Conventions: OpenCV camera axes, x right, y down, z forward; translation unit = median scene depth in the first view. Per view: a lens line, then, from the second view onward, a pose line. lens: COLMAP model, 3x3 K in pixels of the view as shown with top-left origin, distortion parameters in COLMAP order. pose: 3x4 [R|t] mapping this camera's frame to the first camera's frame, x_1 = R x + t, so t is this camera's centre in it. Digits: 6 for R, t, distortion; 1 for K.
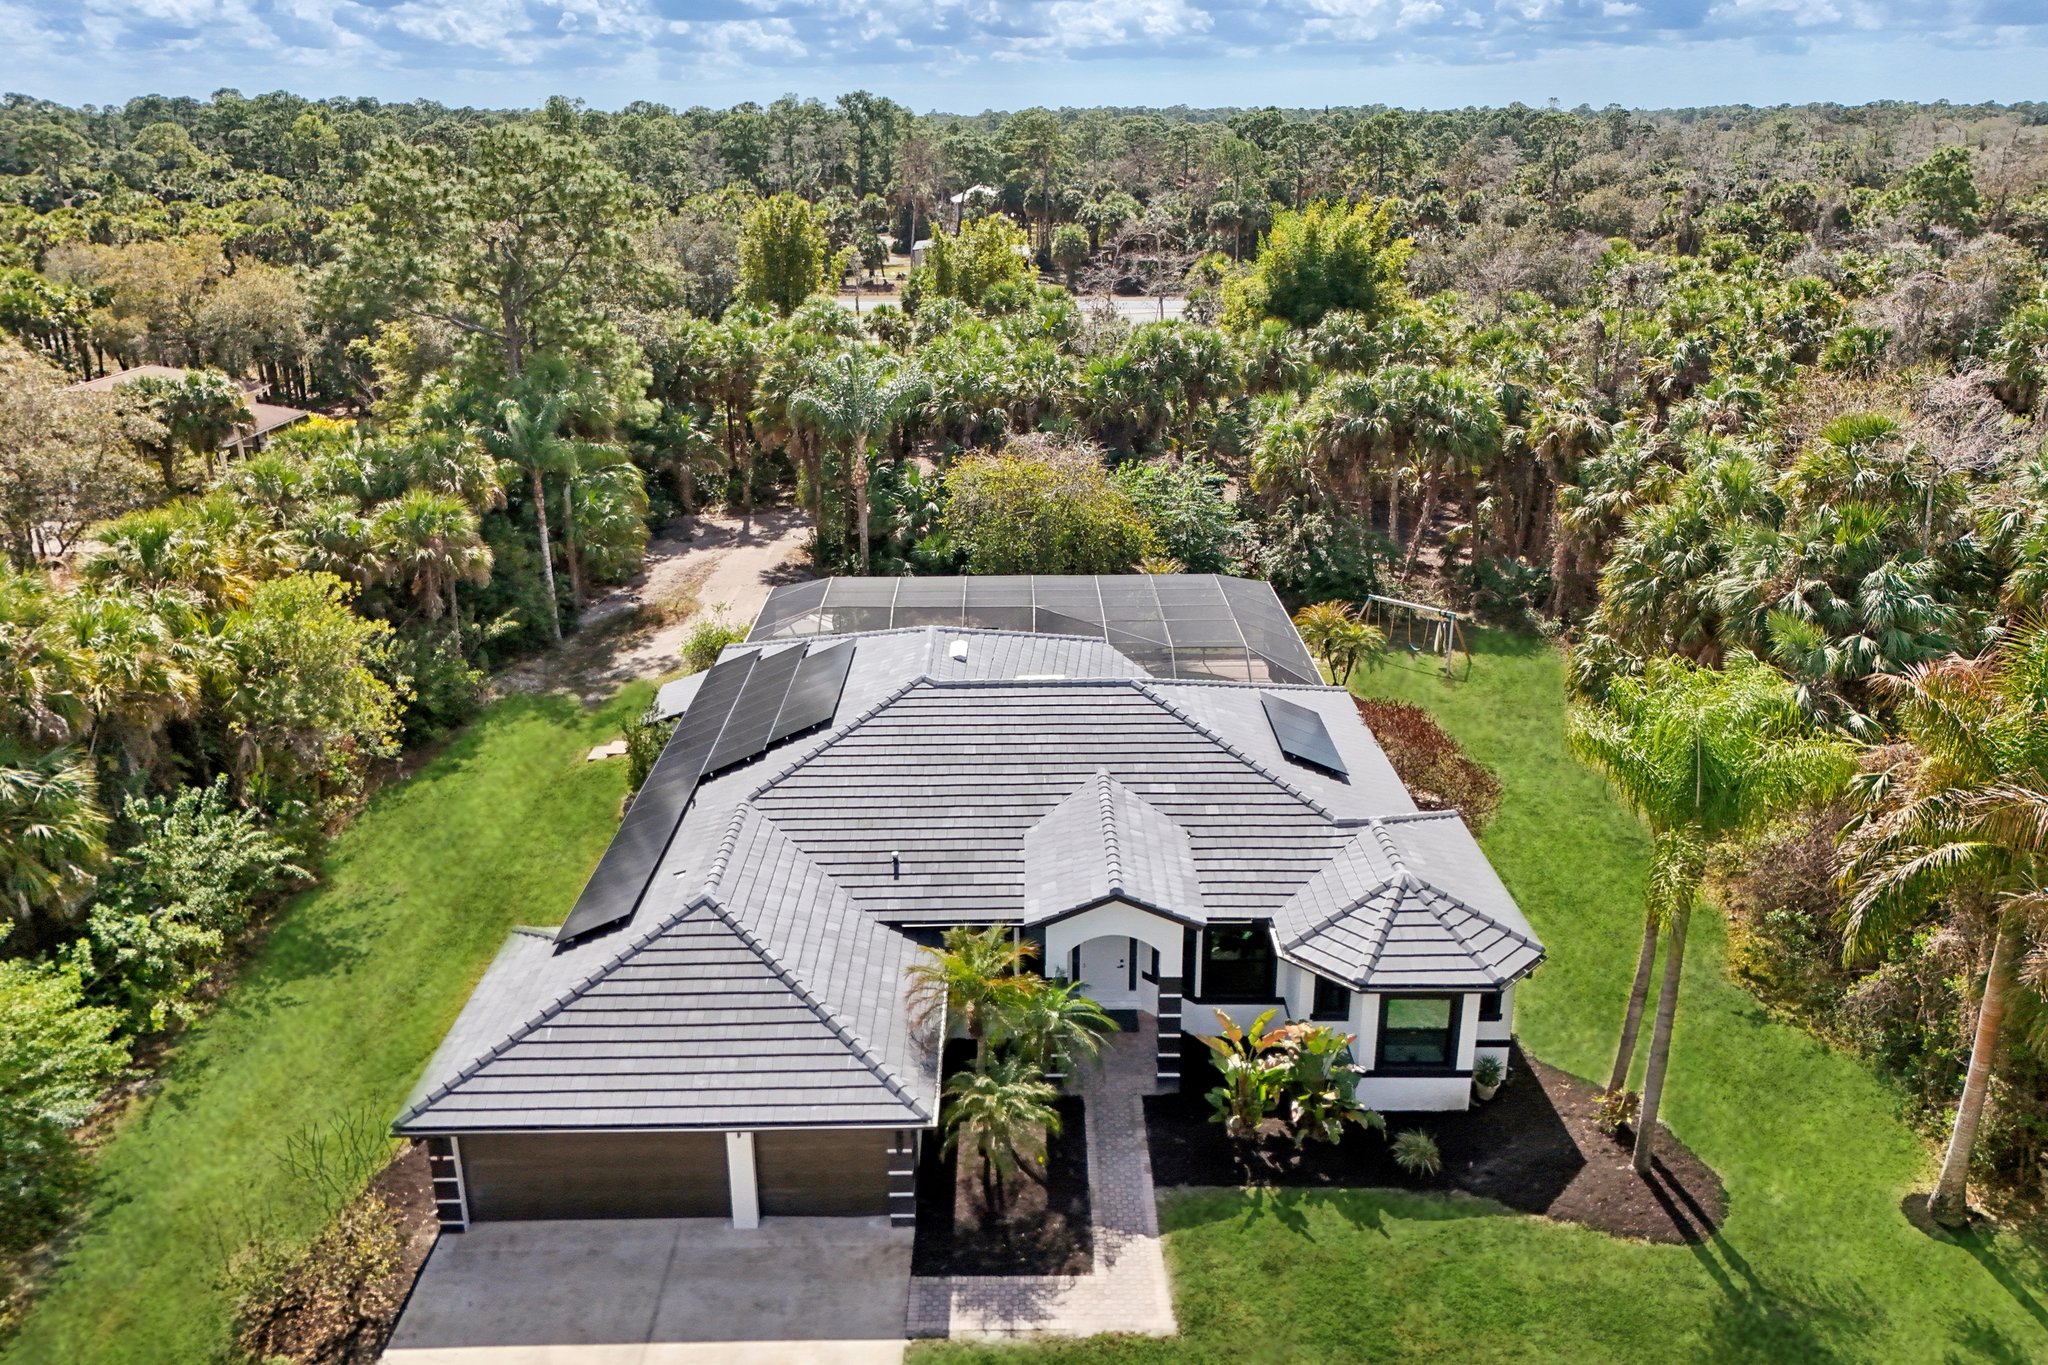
lens RADIAL K [[1533.2, 0, 1024.0], [0, 1533.2, 682.5], [0, 0, 1]] dist [0.072500, -0.080353]
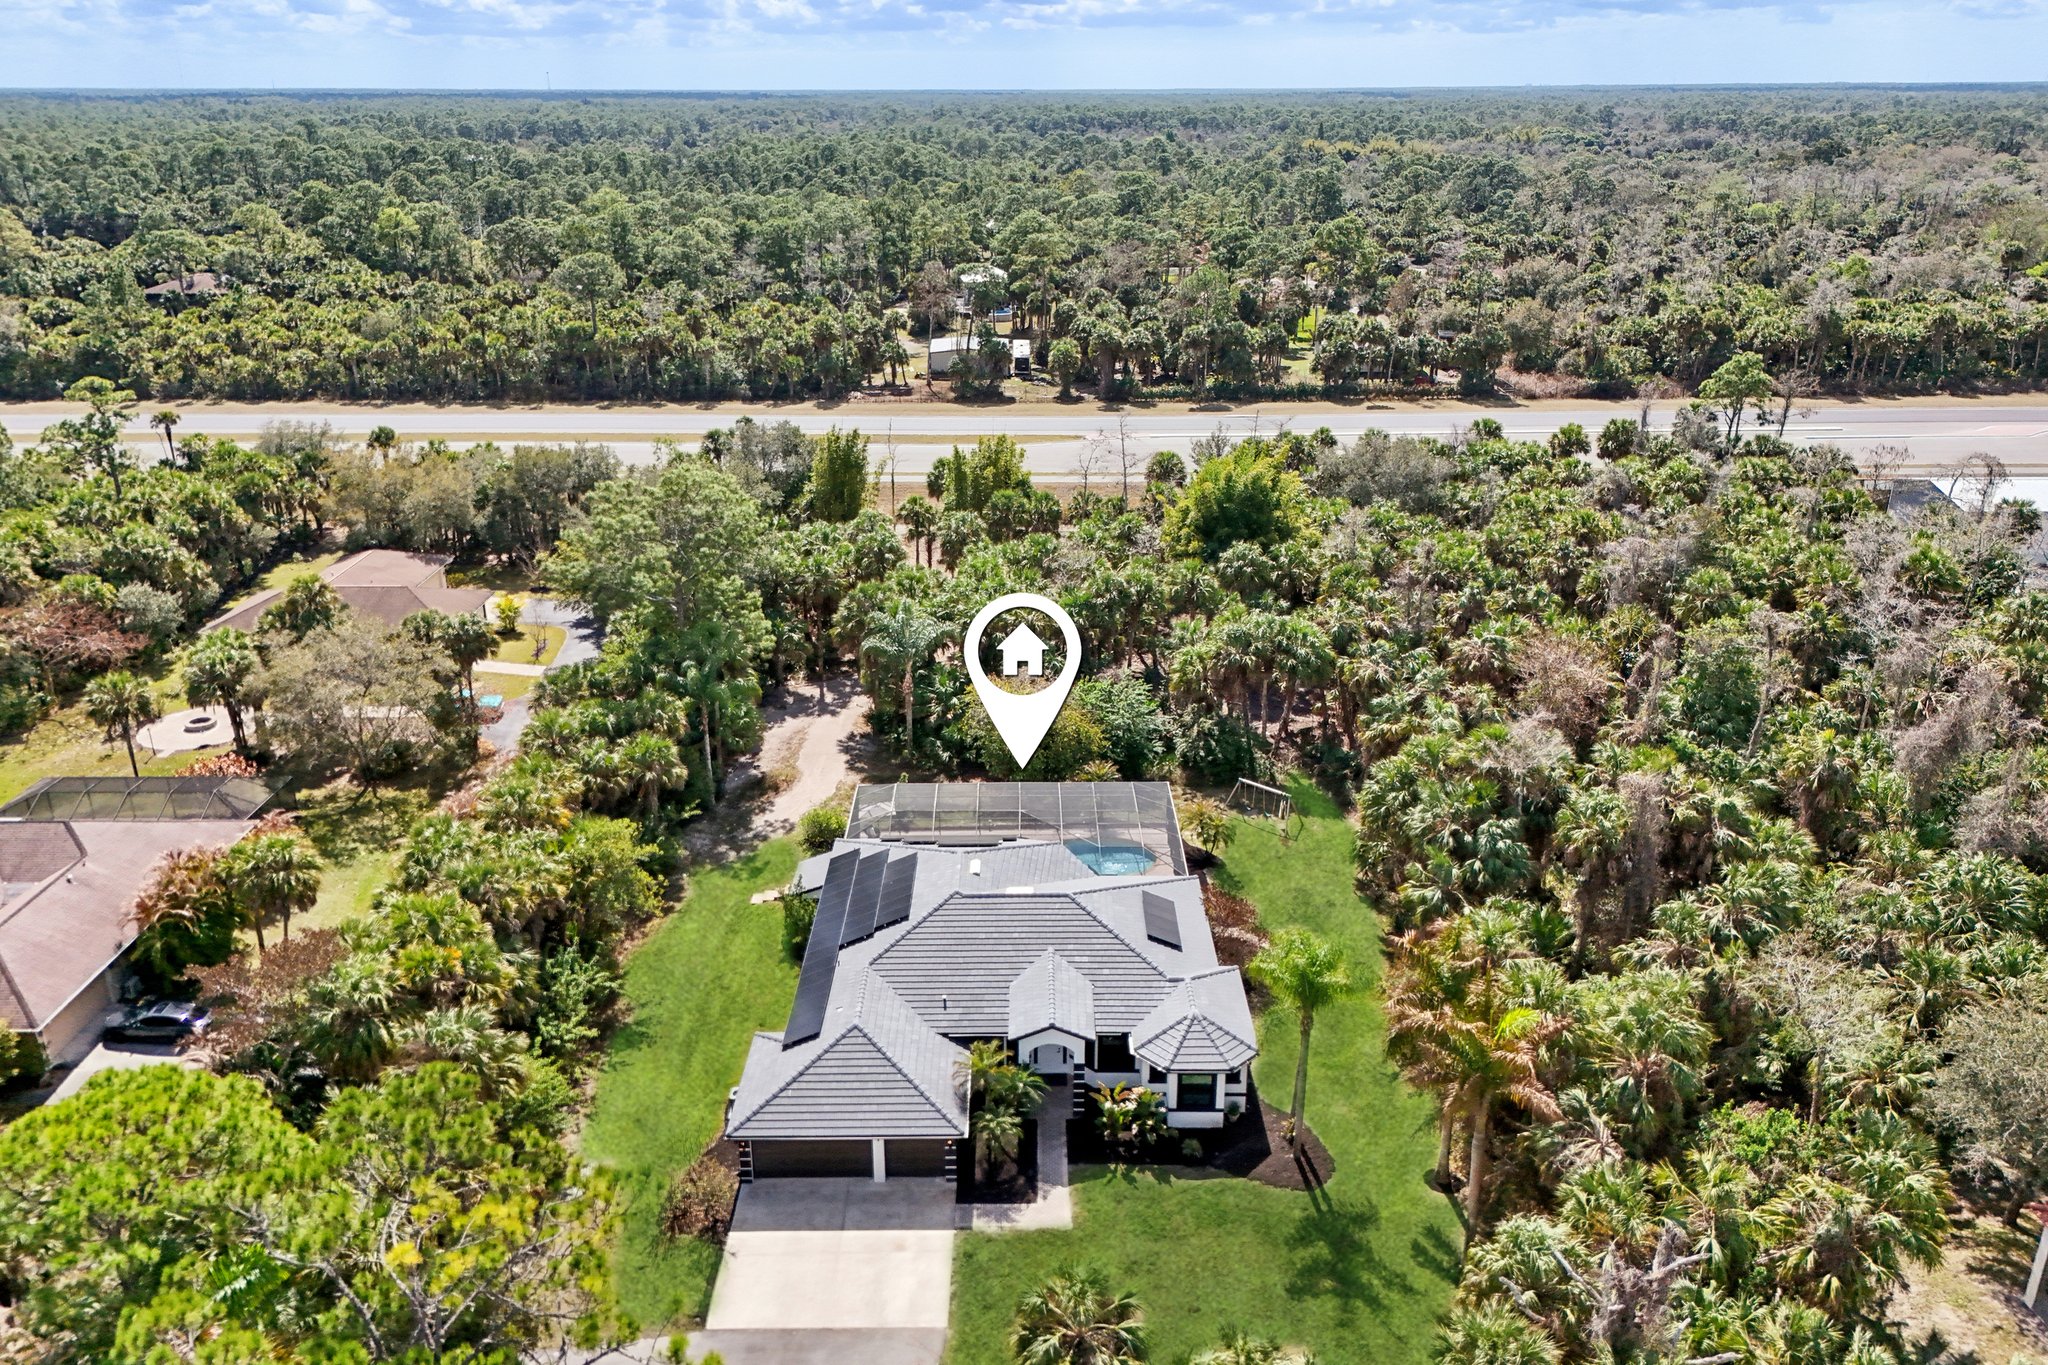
lens RADIAL K [[1533.2, 0, 1024.0], [0, 1533.2, 682.5], [0, 0, 1]] dist [0.072500, -0.080353]
pose [[0.999985, 0.004364, -0.003267, 0.024922], [-0.004300, 0.999804, 0.019323, -0.349202], [0.003351, -0.019309, 0.999808, -1.028884]]
